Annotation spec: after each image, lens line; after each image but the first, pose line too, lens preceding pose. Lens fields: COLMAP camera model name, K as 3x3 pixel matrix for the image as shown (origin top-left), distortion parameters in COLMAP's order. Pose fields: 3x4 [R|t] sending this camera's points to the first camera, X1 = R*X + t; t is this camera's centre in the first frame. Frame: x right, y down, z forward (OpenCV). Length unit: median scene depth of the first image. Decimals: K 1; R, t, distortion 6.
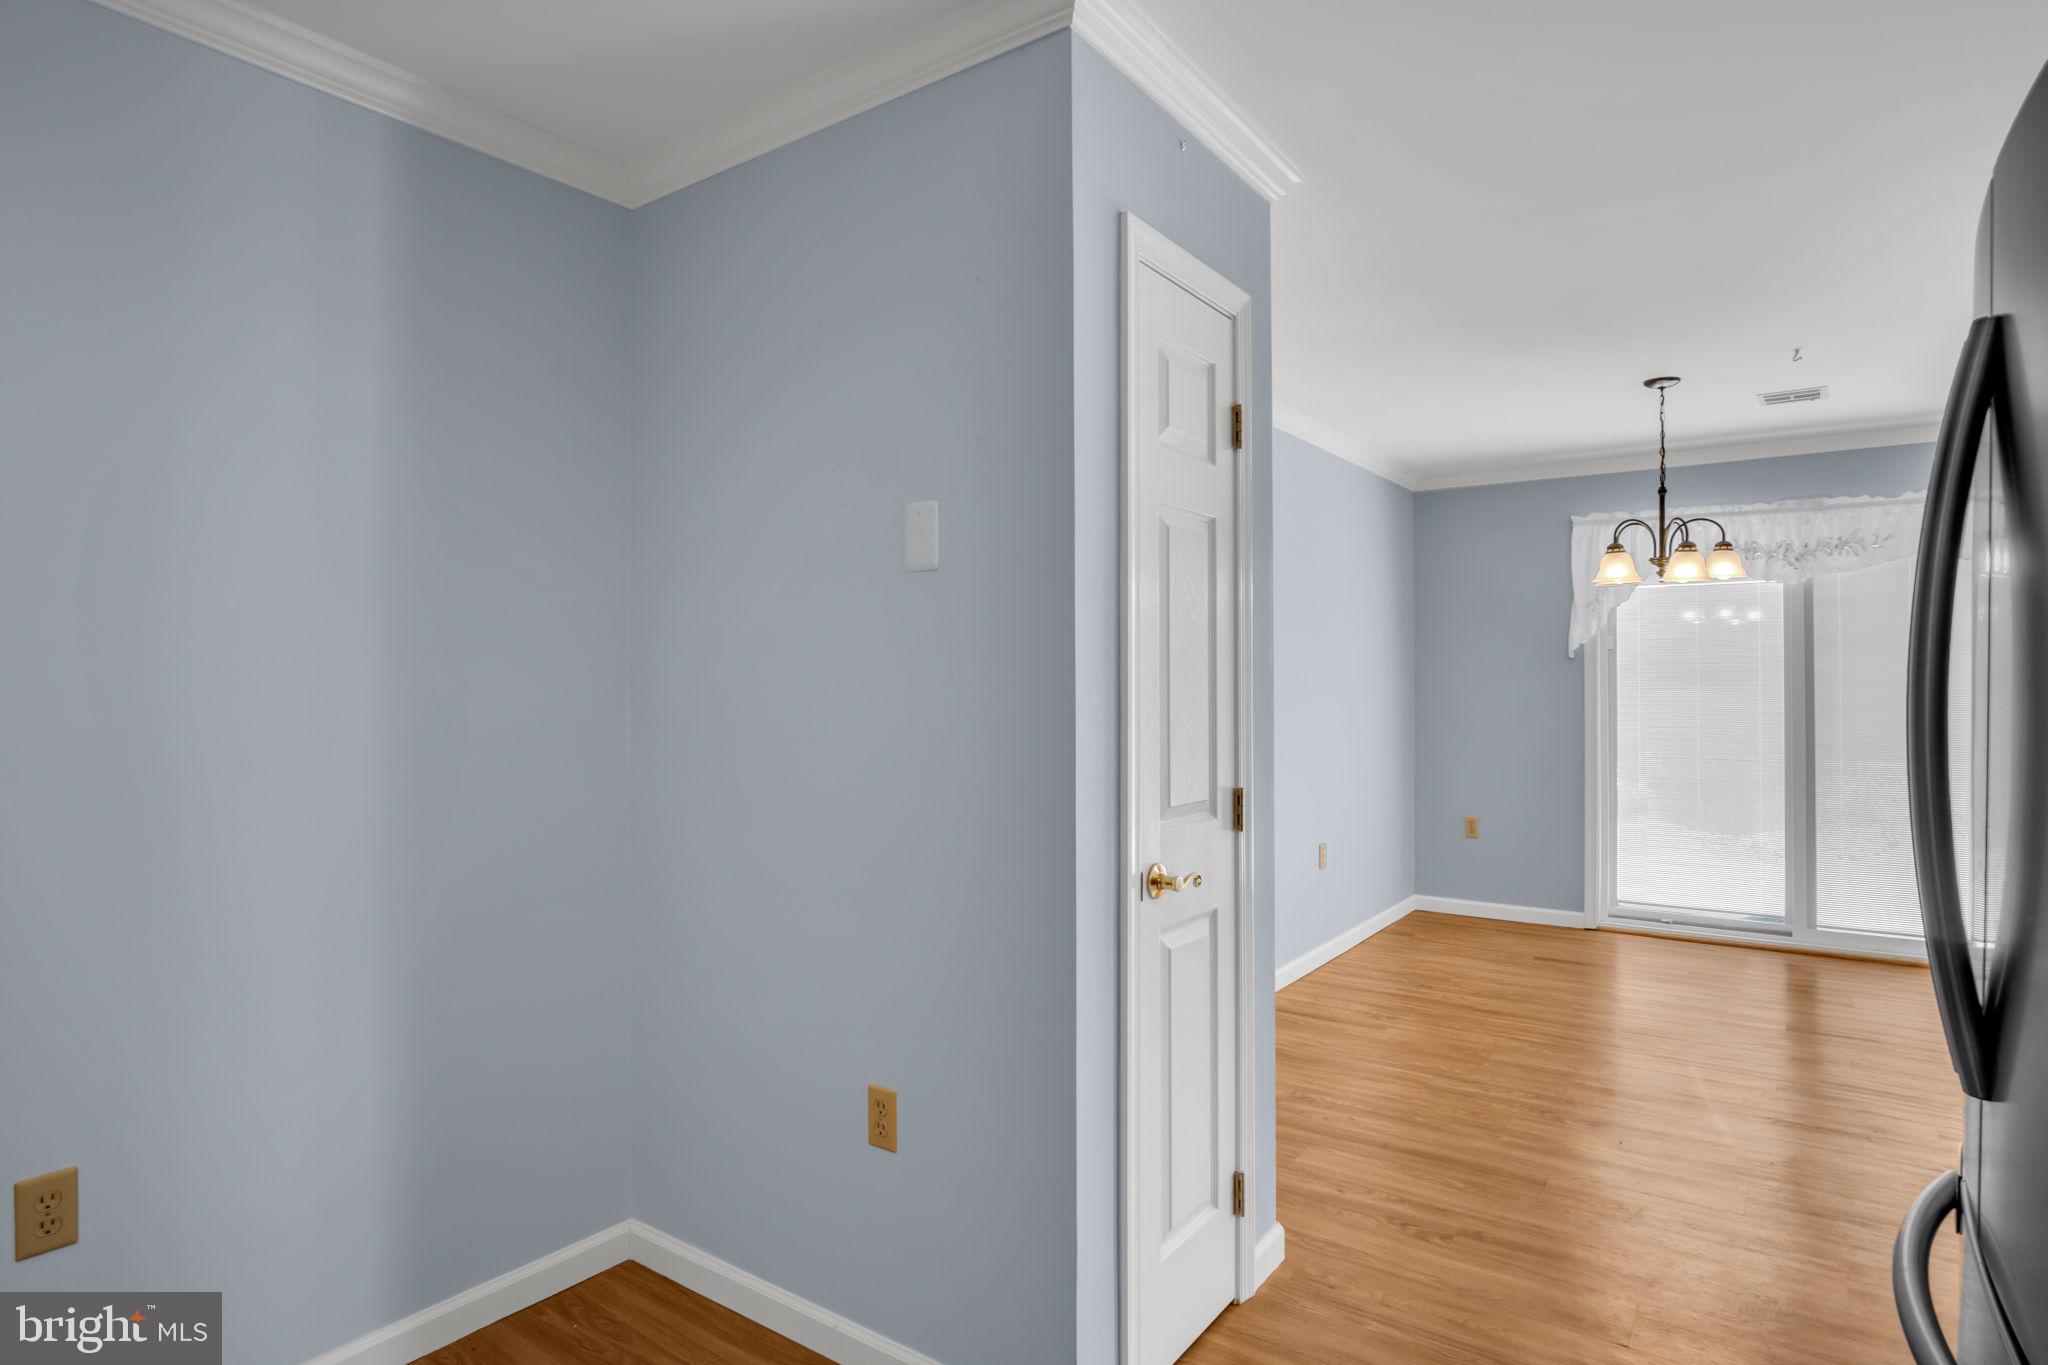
lens RADIAL K [[1096.6, 0, 1001.7], [0, 1096.6, 677.0], [0, 0, 1]] dist [-0.031687, 0.007611]
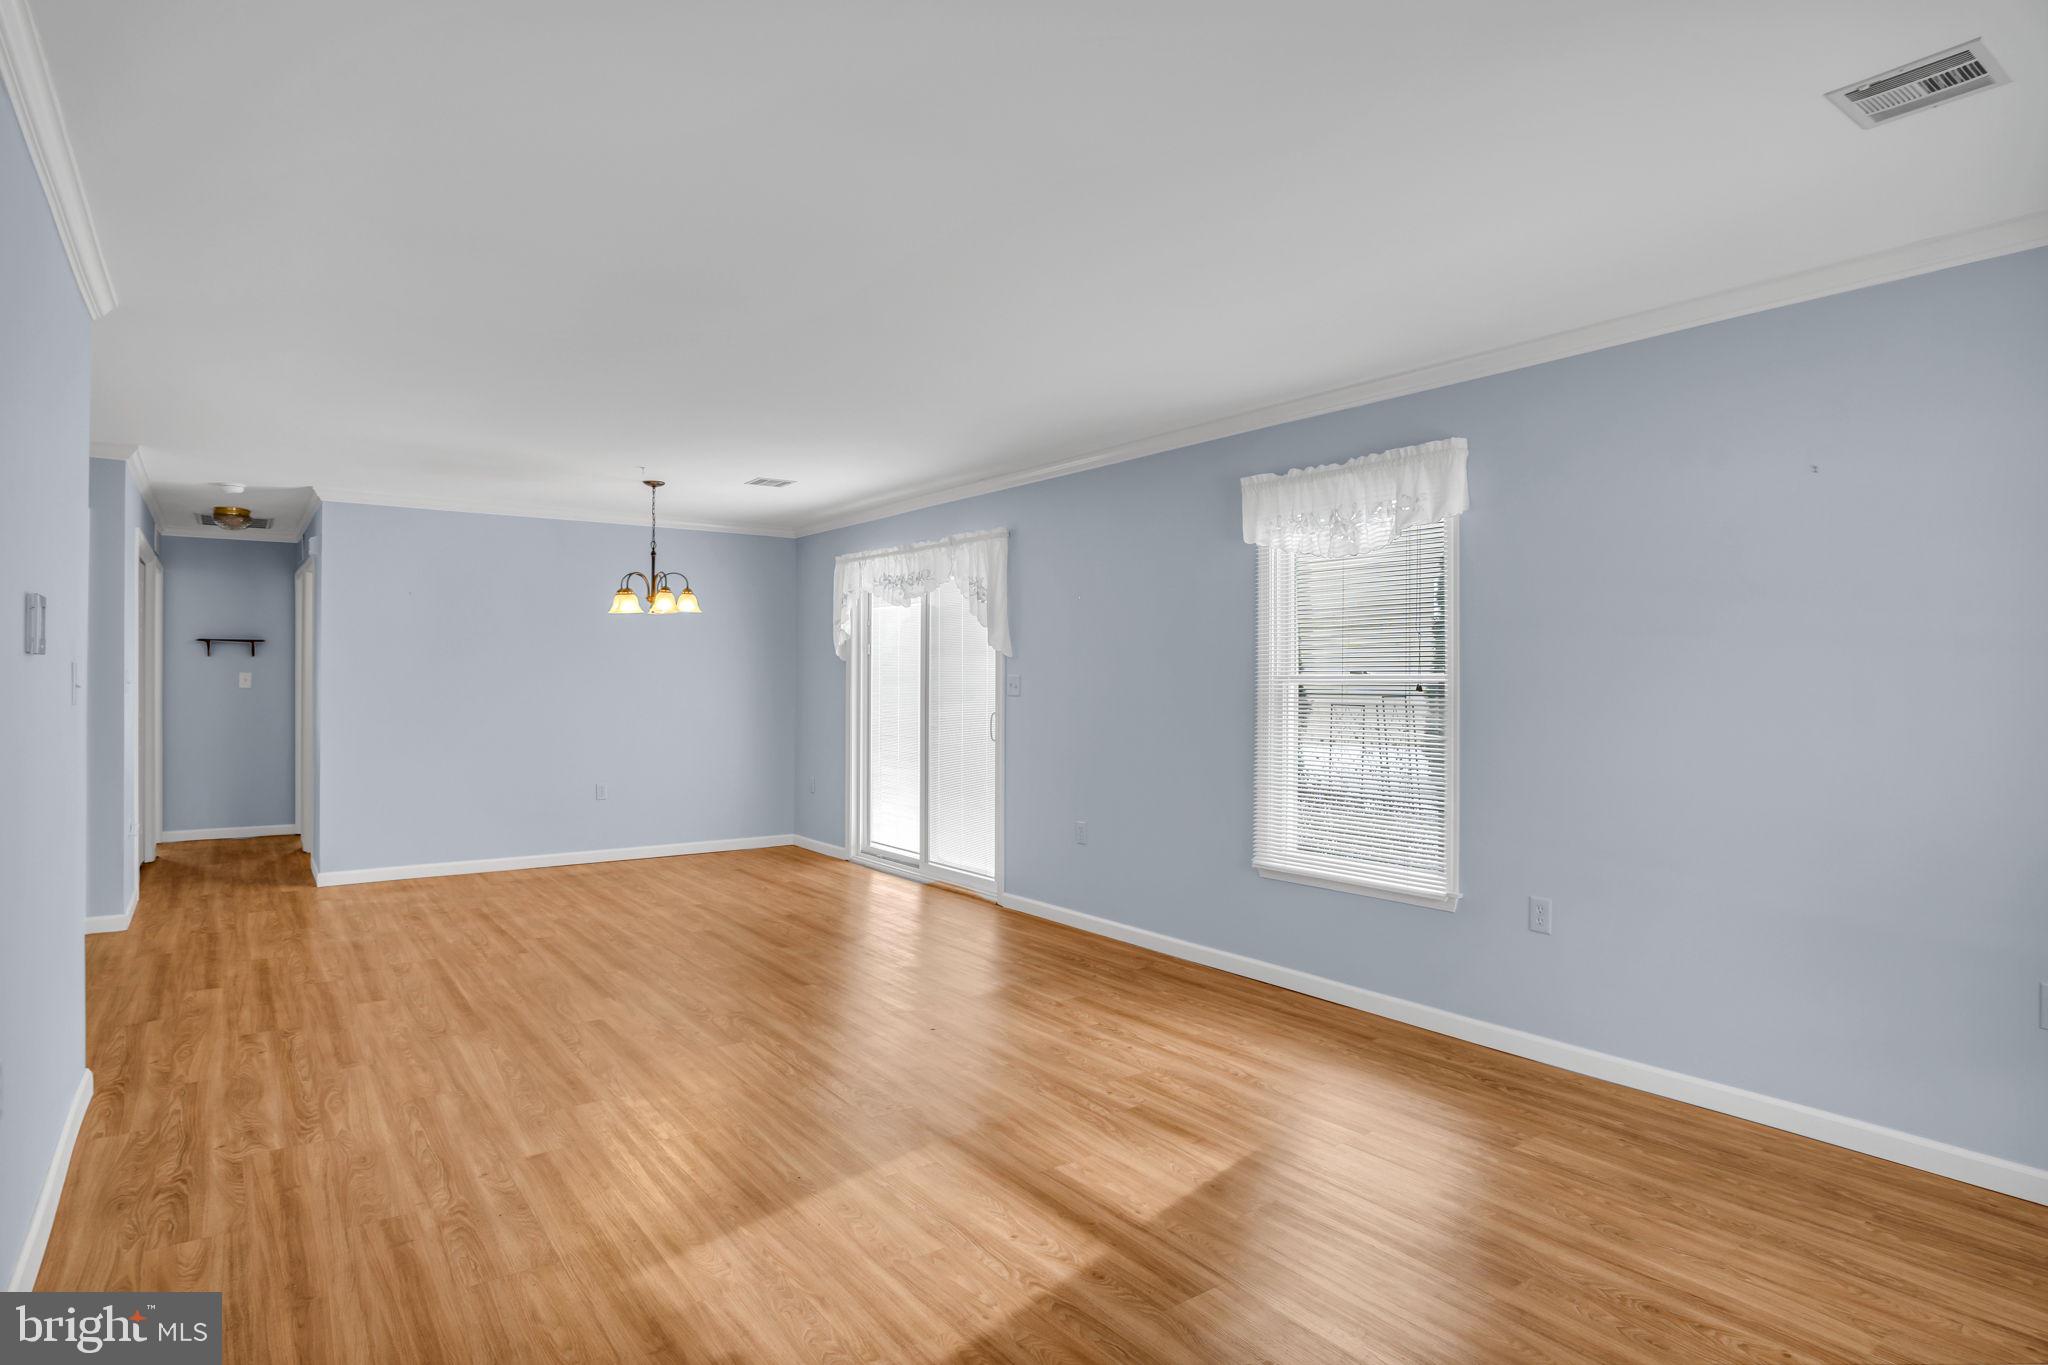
lens RADIAL K [[1096.6, 0, 1001.7], [0, 1096.6, 677.0], [0, 0, 1]] dist [-0.031687, 0.007611]
pose [[0.951977, 0.006020, -0.306109, 1.267508], [-0.005628, 0.999982, 0.002162, -0.001549], [0.306117, -0.000335, 0.951994, -0.266885]]
